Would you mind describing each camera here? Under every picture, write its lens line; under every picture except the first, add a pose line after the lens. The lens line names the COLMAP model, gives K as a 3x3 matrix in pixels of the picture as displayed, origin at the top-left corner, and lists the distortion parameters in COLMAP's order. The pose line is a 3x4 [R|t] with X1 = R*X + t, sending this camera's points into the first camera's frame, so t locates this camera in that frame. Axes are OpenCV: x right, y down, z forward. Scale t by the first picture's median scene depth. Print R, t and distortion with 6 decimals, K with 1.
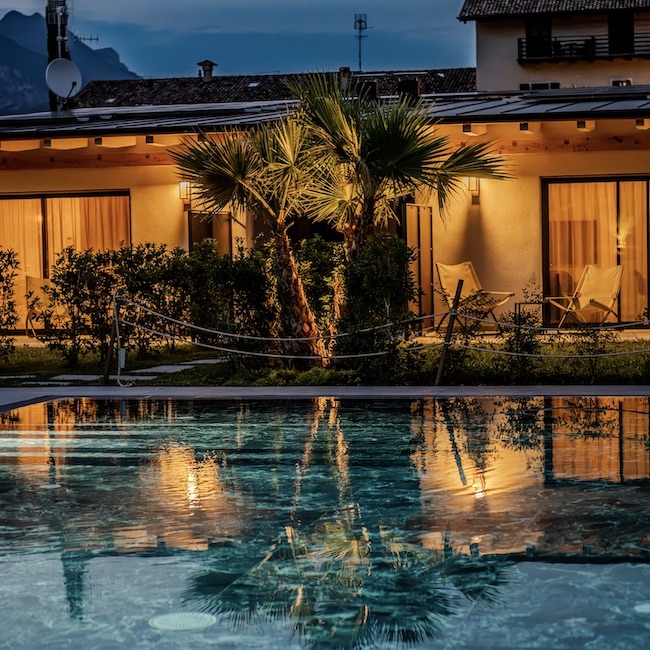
lens RADIAL K [[2119.8, 0, 326.6], [0, 2119.8, 329.7], [0, 0, 1]] dist [0.030786, 0.000000]
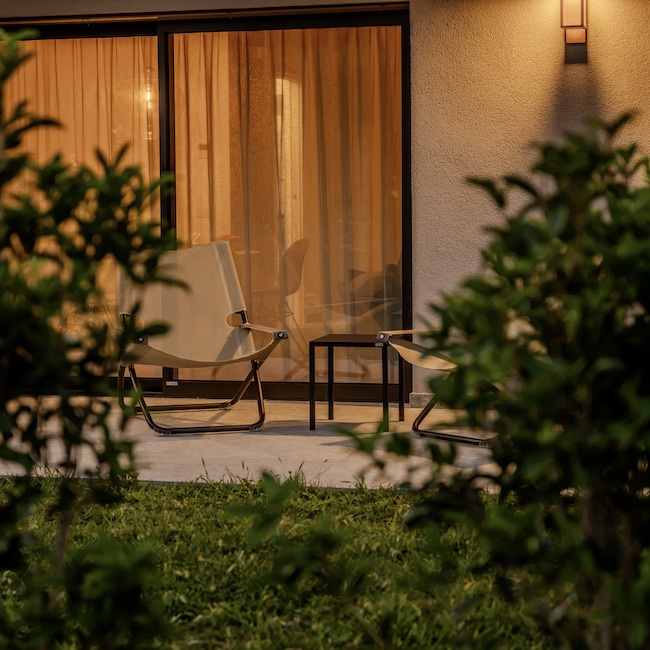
lens RADIAL K [[2119.8, 0, 324.7], [0, 2119.8, 324.9], [0, 0, 1]] dist [0.030786, 0.000000]
pose [[0.999650, 0.008807, -0.024930, -0.097862], [-0.008034, 0.999489, 0.030938, -0.022811], [0.025189, -0.030727, 0.999210, 0.638929]]
